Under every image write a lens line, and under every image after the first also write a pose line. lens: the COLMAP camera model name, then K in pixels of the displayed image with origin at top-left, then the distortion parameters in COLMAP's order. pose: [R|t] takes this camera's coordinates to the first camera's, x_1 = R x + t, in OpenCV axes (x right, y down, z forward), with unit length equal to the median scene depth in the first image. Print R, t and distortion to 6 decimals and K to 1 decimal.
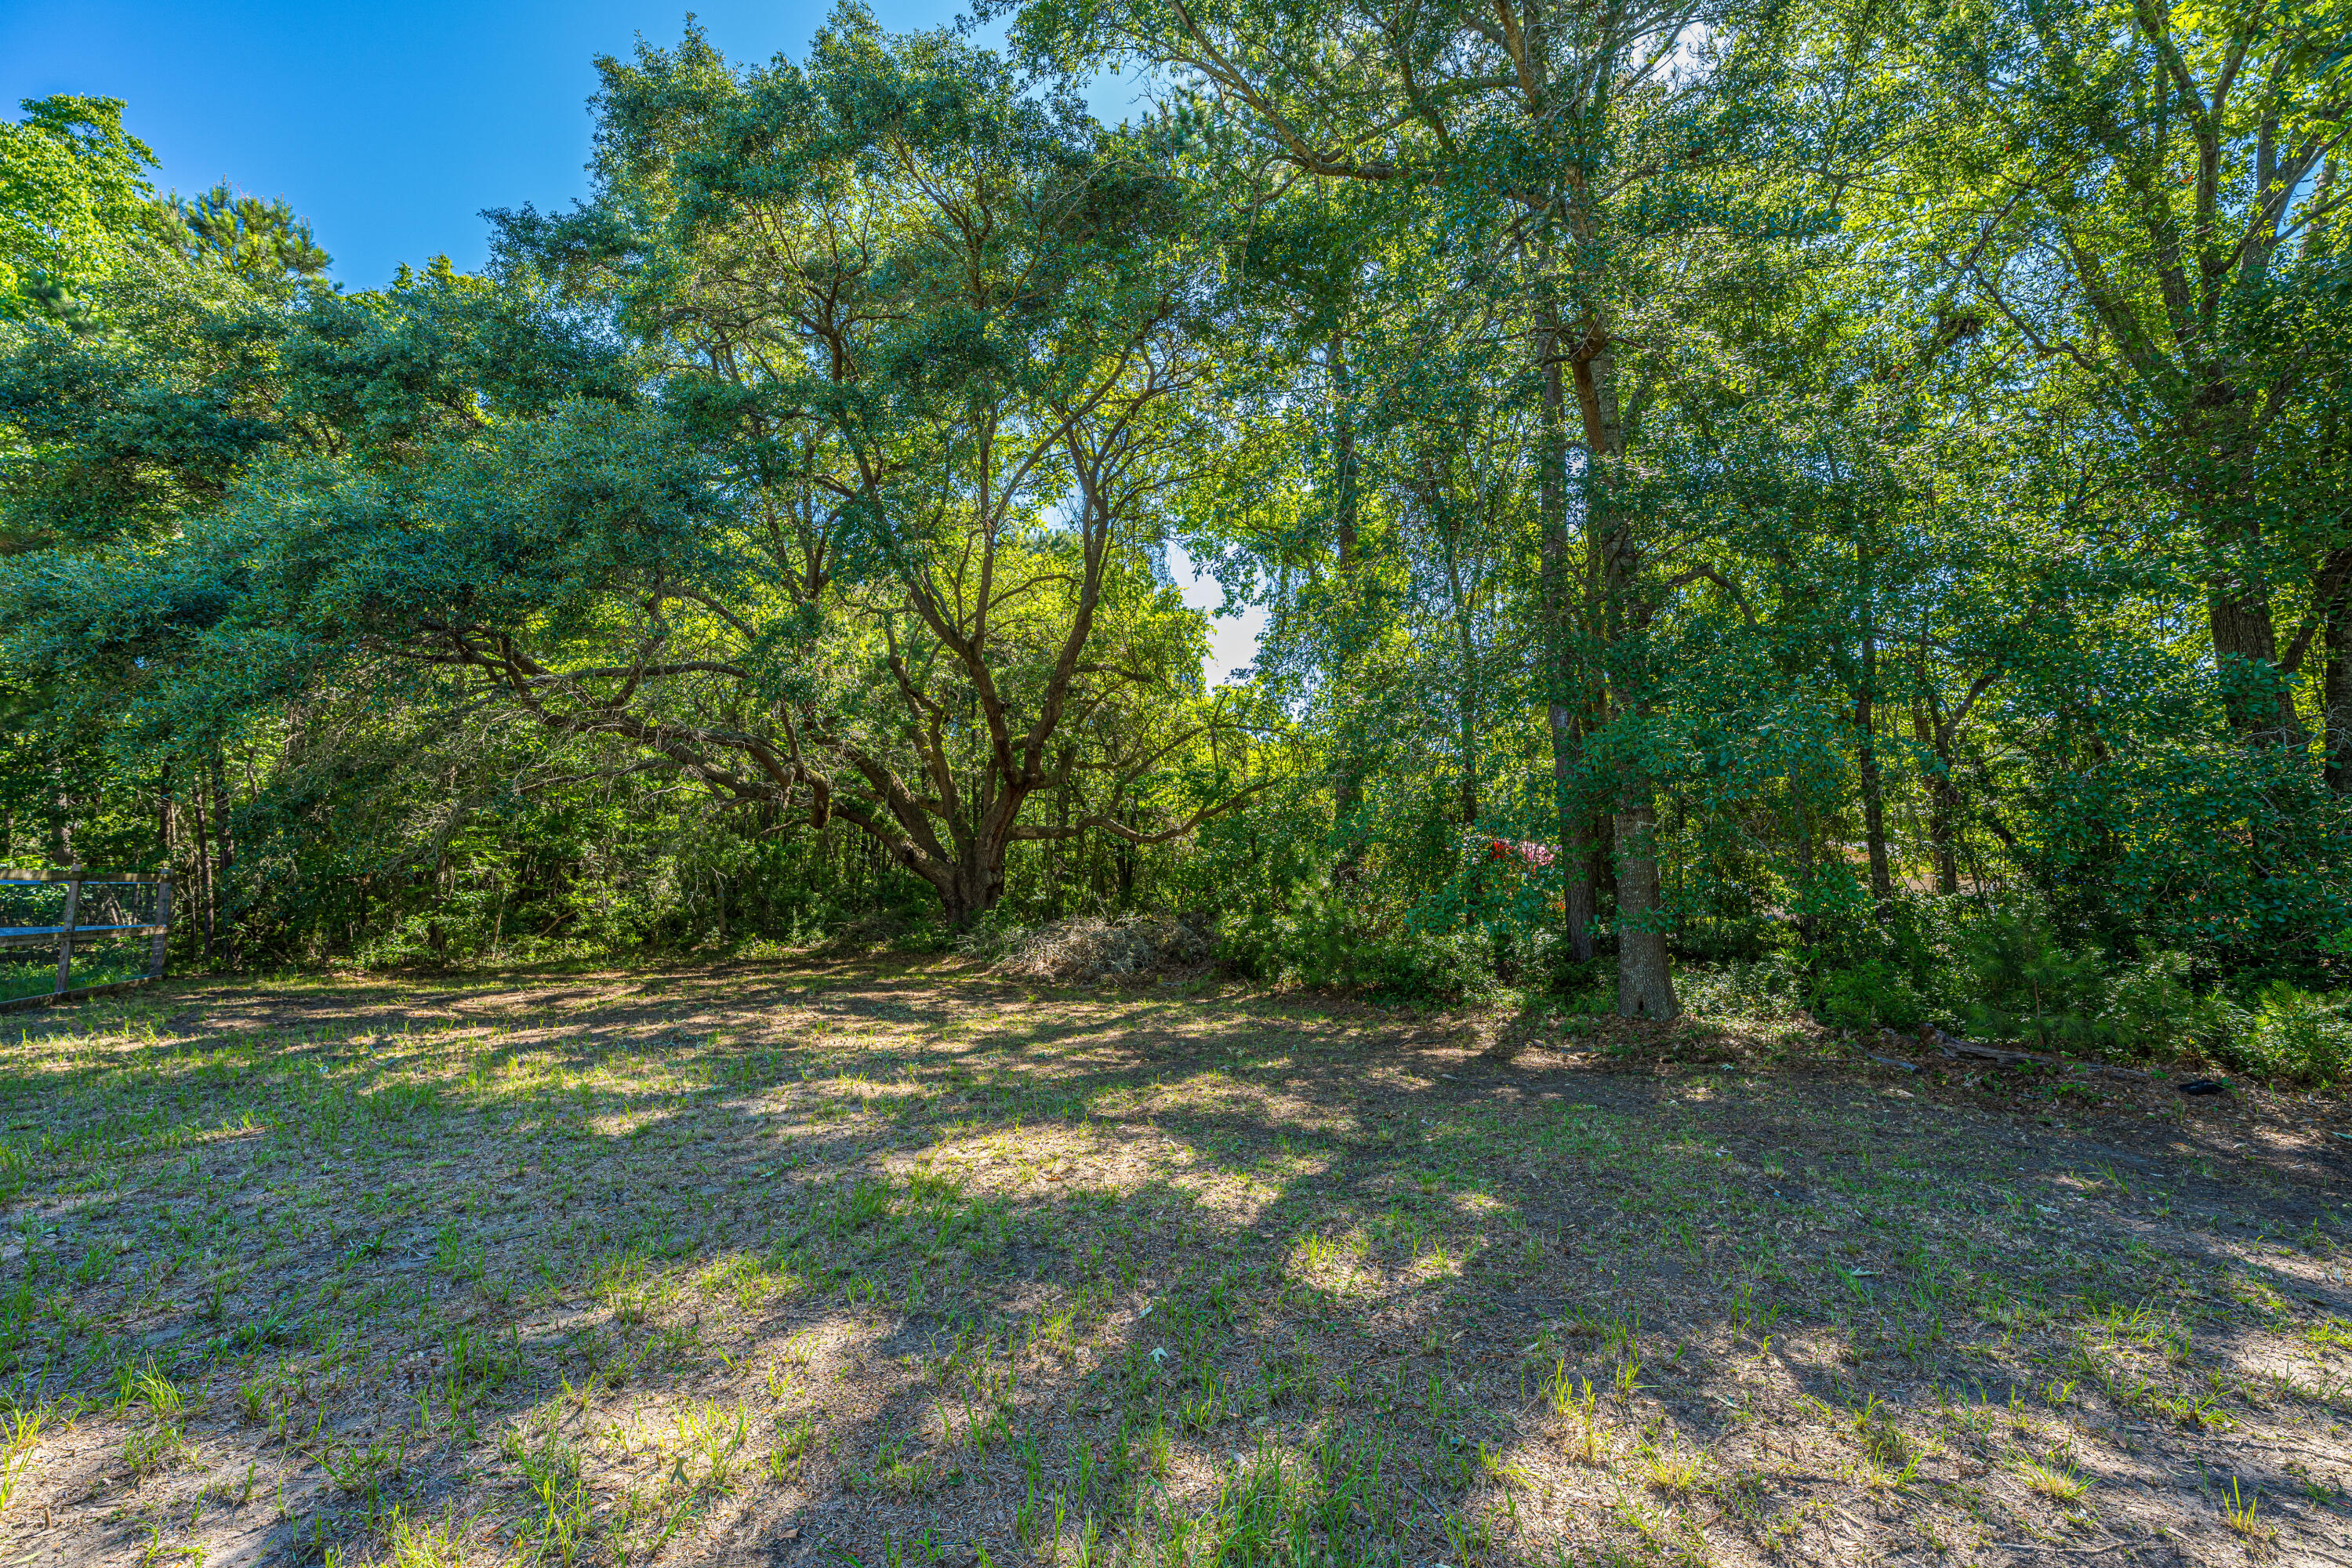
lens RADIAL K [[931.1, 0, 1164.2], [0, 931.1, 786.2], [0, 0, 1]] dist [0.006854, -0.000092]
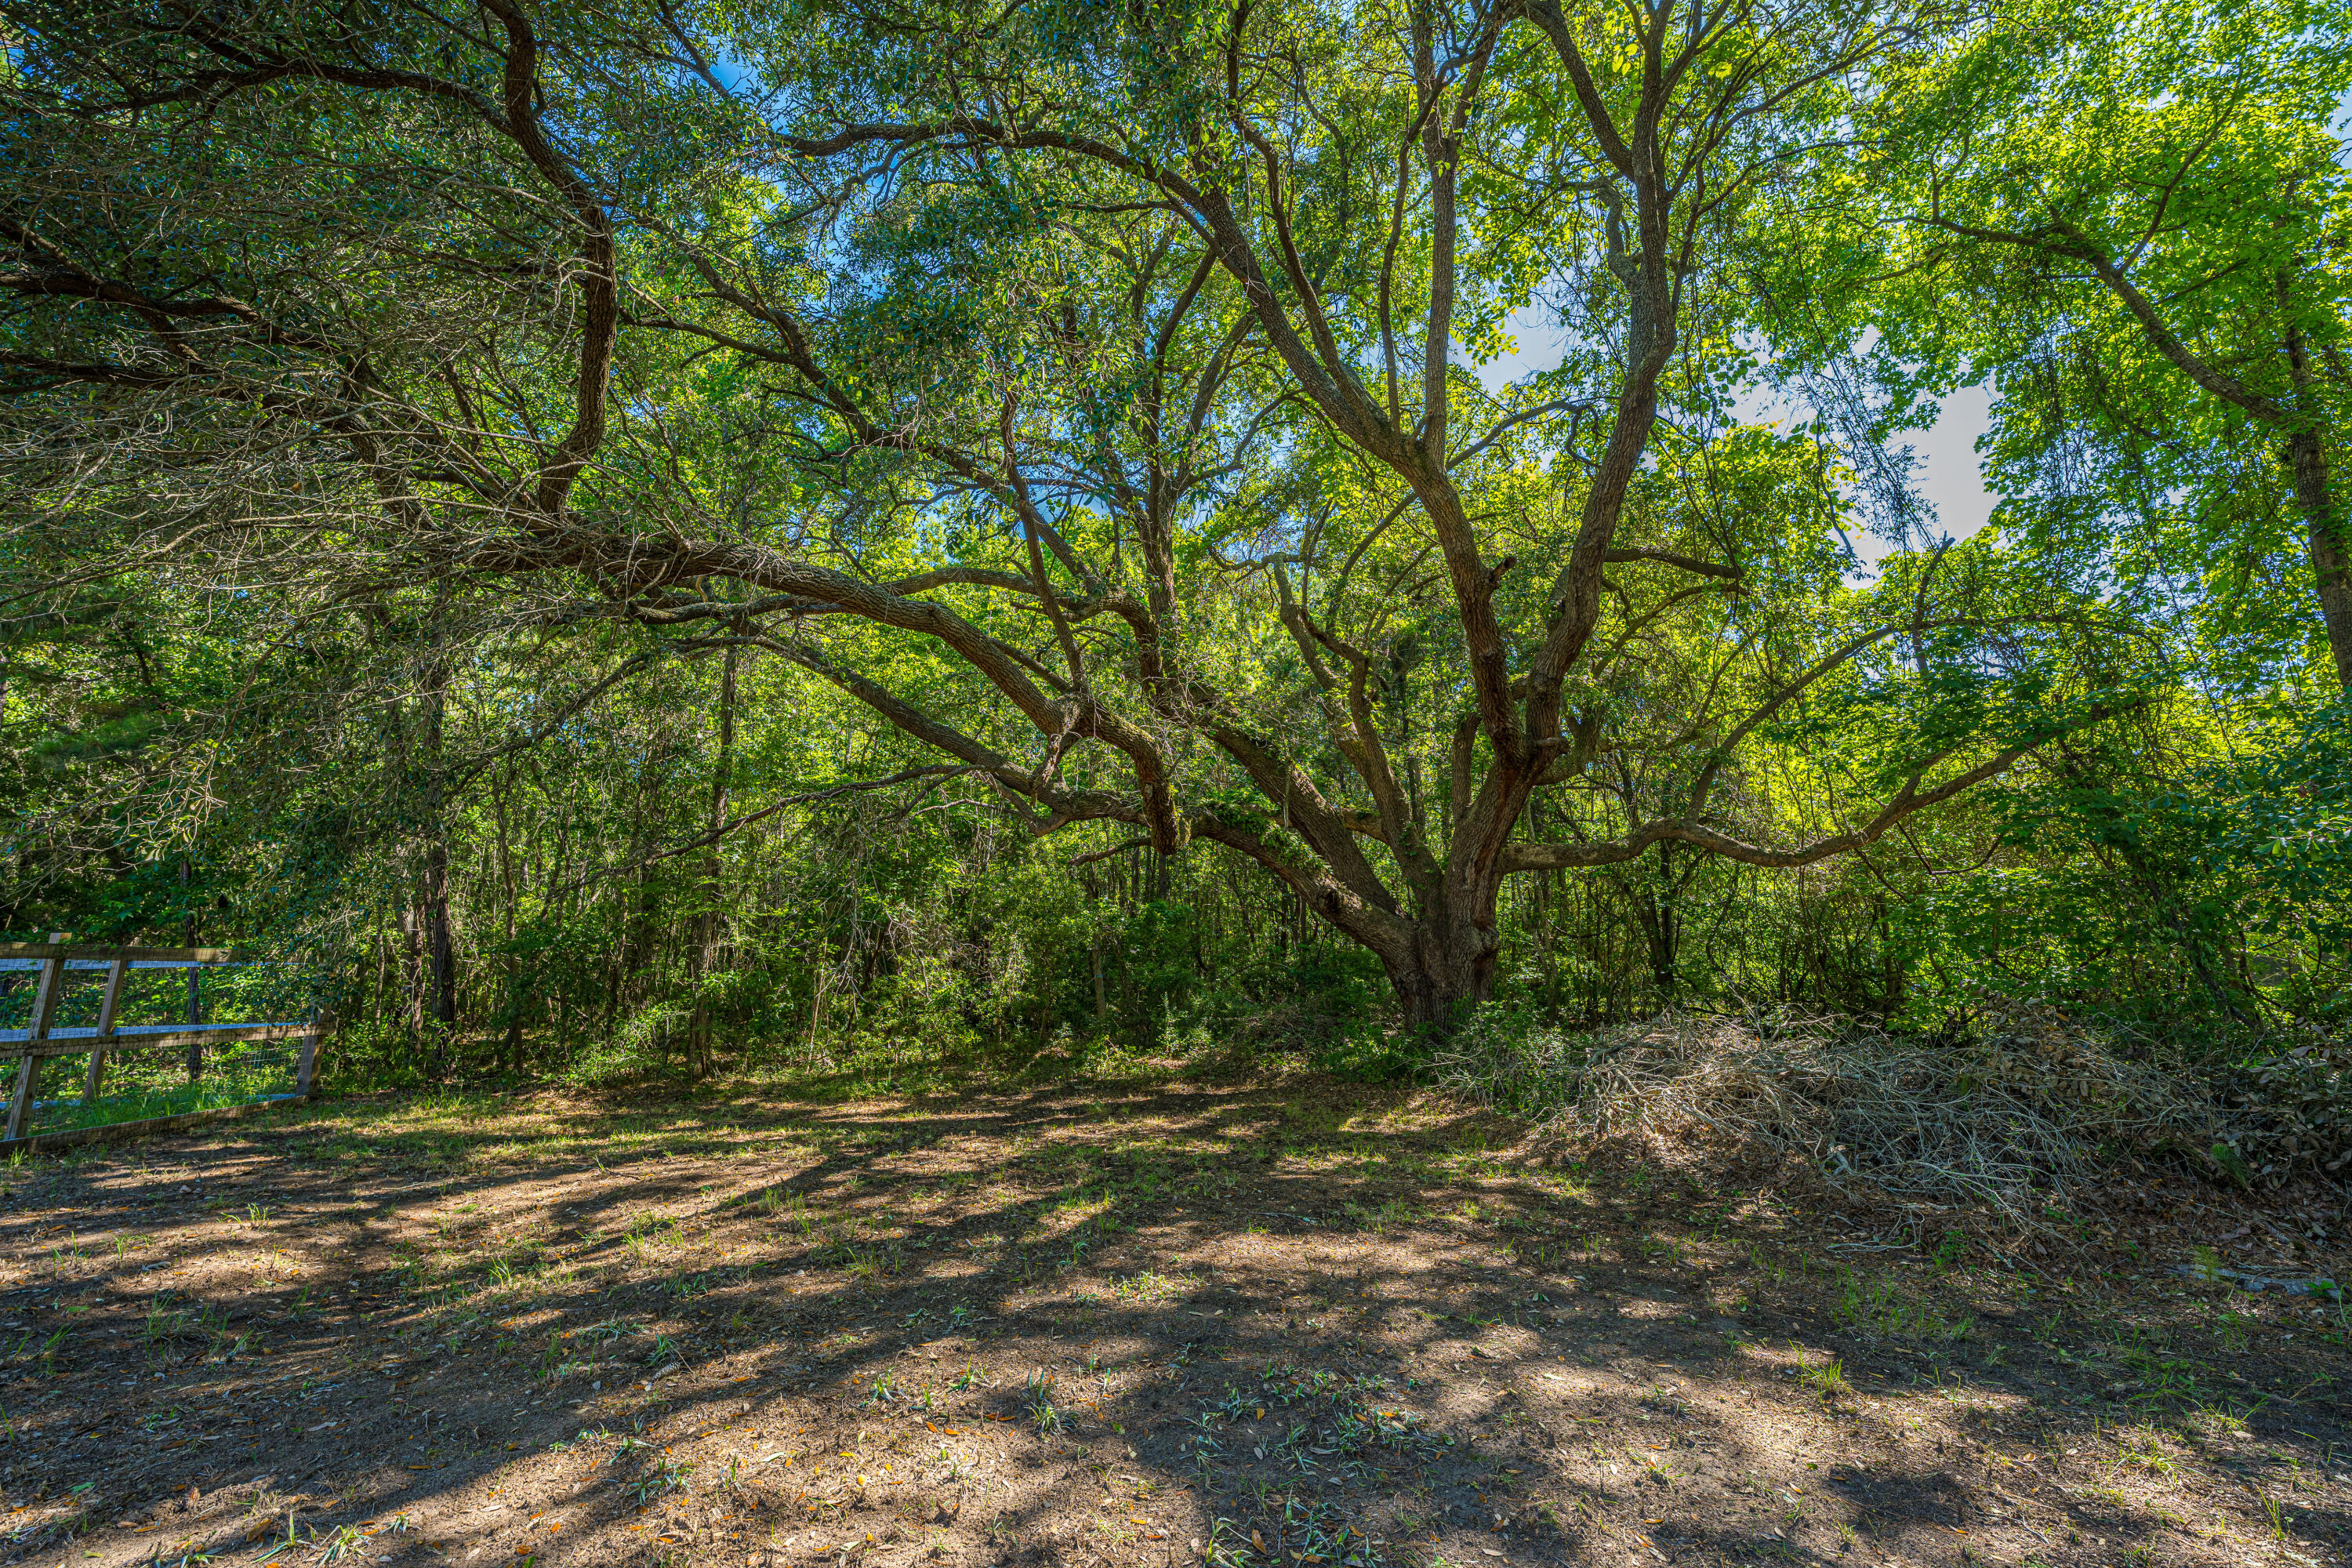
lens RADIAL K [[931.1, 0, 1161.4], [0, 931.1, 796.7], [0, 0, 1]] dist [0.006854, -0.000092]
pose [[0.895842, -0.091006, -0.434954, -0.109175], [0.059469, 0.994553, -0.085607, 0.050755], [0.440375, 0.050824, 0.896374, 0.425765]]
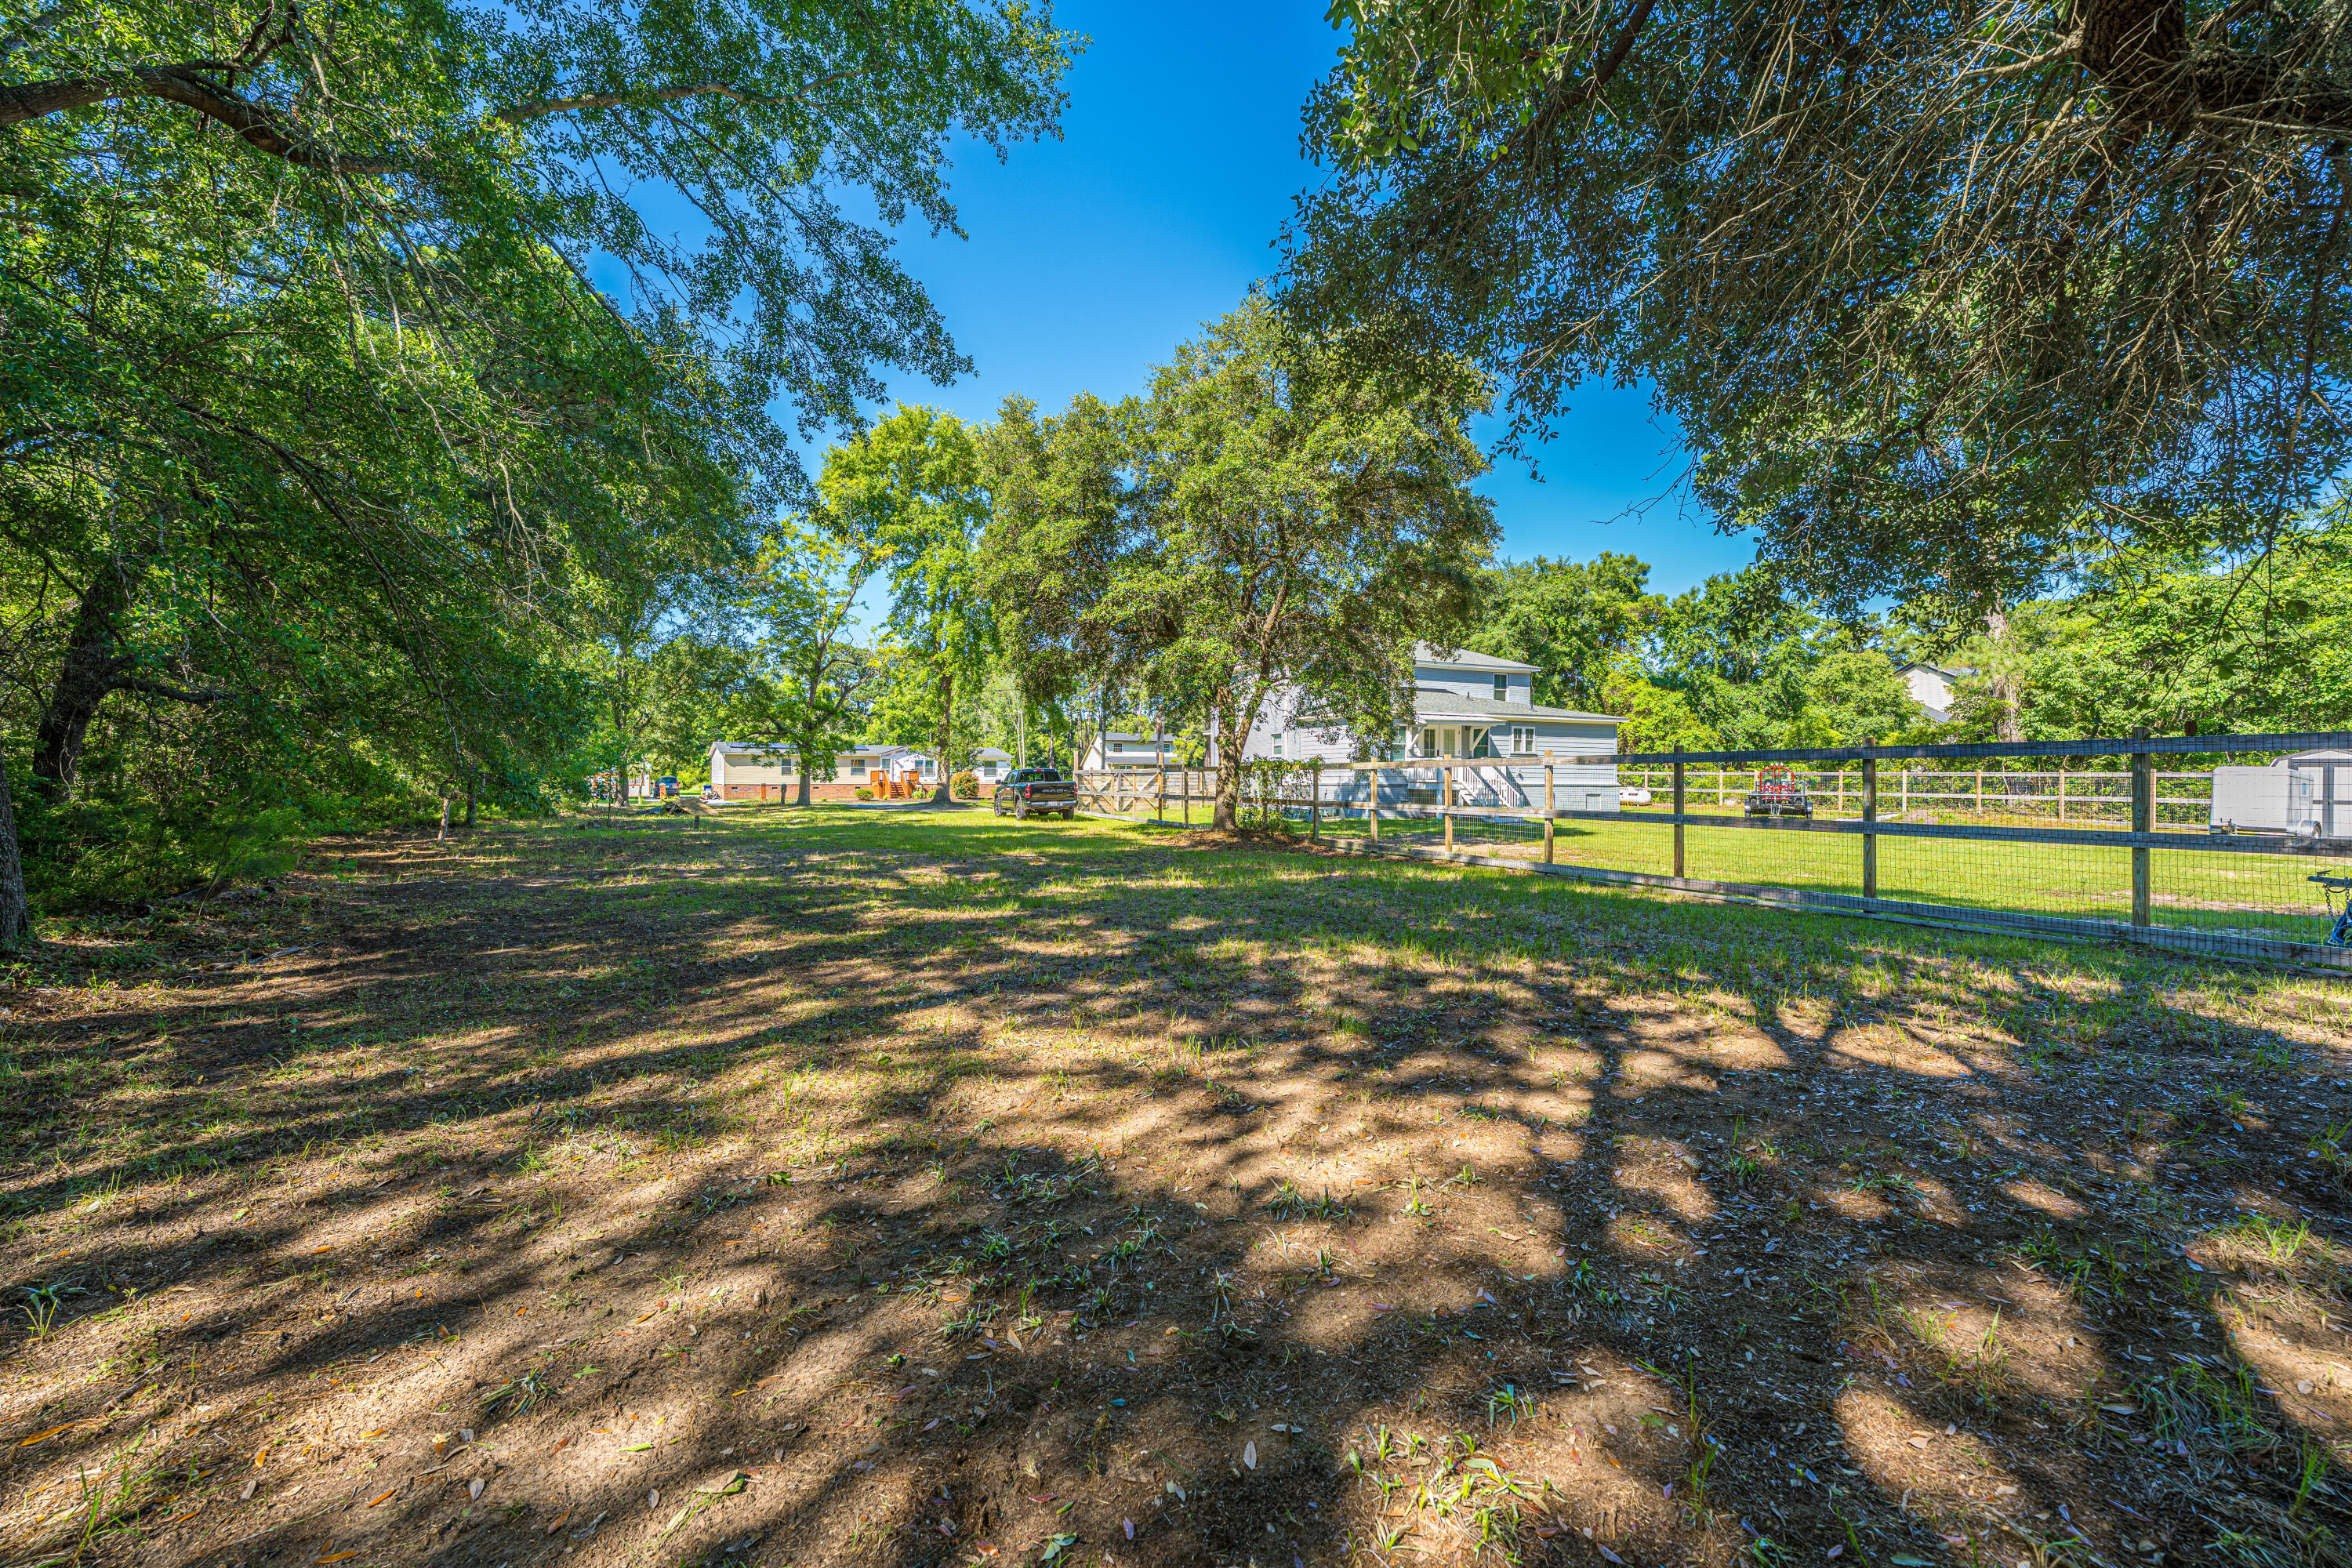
lens RADIAL K [[931.1, 0, 1175.7], [0, 931.1, 775.5], [0, 0, 1]] dist [0.006854, -0.000092]
pose [[-0.994465, -0.005244, 0.104942, -0.271118], [-0.017552, 0.993012, -0.116704, 0.116361], [-0.103596, -0.117900, -0.987607, 0.965819]]
